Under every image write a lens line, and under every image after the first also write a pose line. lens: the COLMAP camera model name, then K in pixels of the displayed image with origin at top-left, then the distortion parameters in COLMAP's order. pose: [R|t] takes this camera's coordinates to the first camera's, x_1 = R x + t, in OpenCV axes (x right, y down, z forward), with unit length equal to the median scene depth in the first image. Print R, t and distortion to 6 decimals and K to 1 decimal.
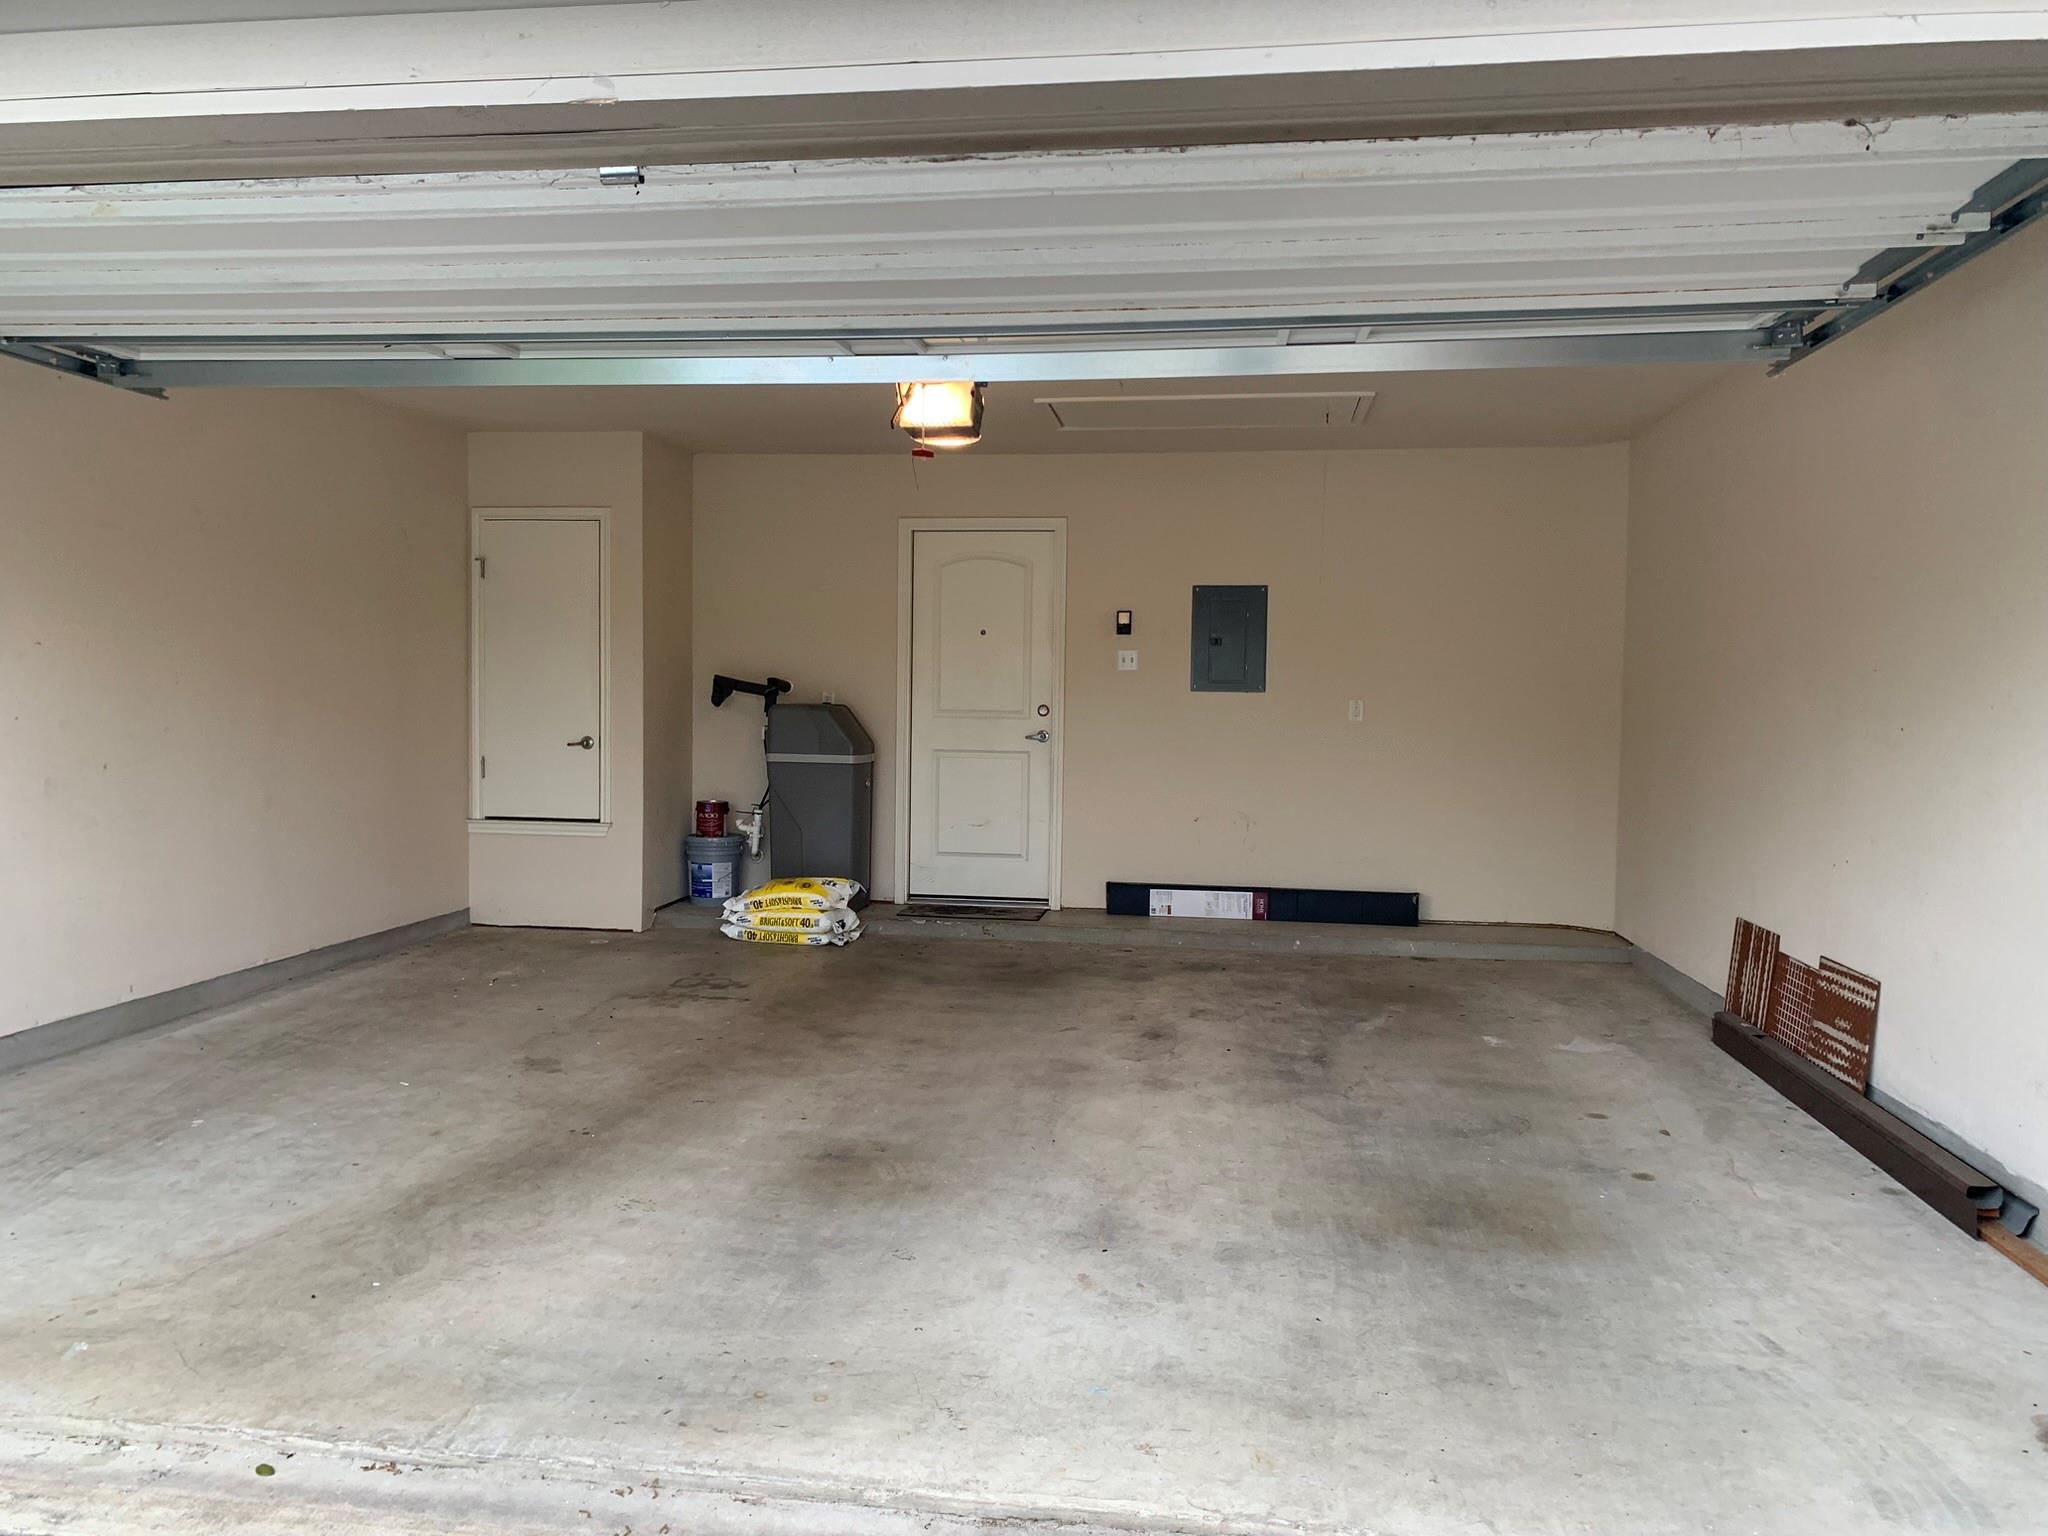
lens RADIAL K [[1594.3, 0, 1015.5], [0, 1594.3, 771.8], [0, 0, 1]] dist [0.070726, -0.071808]
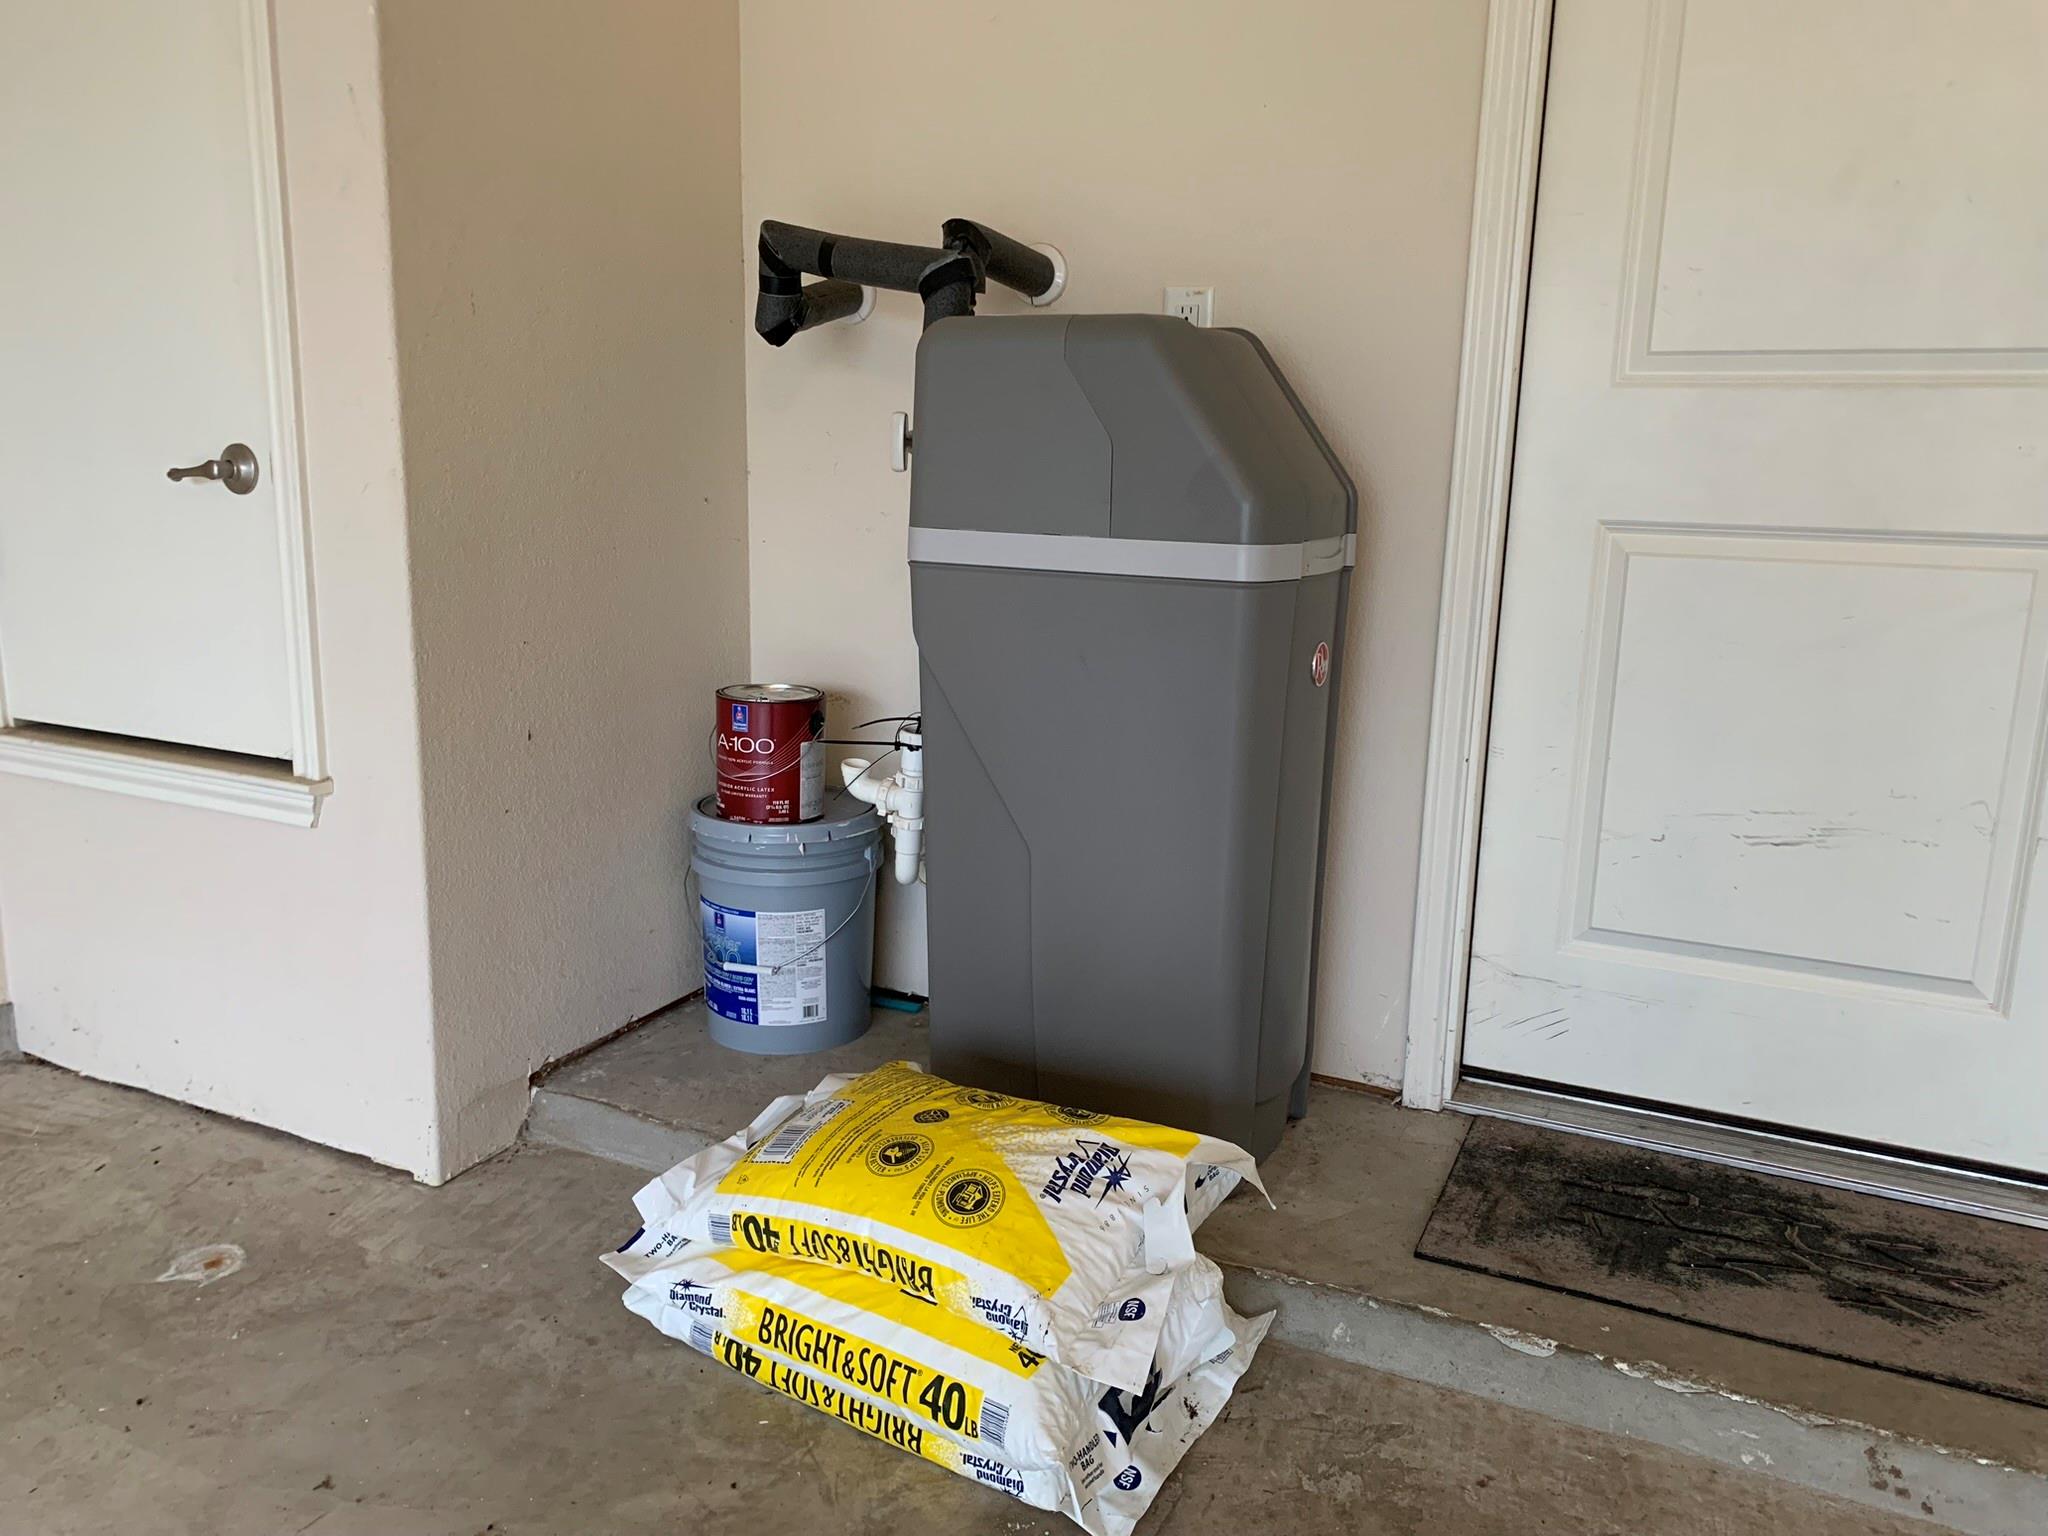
lens RADIAL K [[1594.3, 0, 1006.0], [0, 1594.3, 764.9], [0, 0, 1]] dist [0.070726, -0.071808]
pose [[0.951330, 0.067306, -0.300734, -0.063763], [-0.024018, 0.989084, 0.145383, -0.011130], [0.307236, -0.131084, 0.942562, 0.752208]]
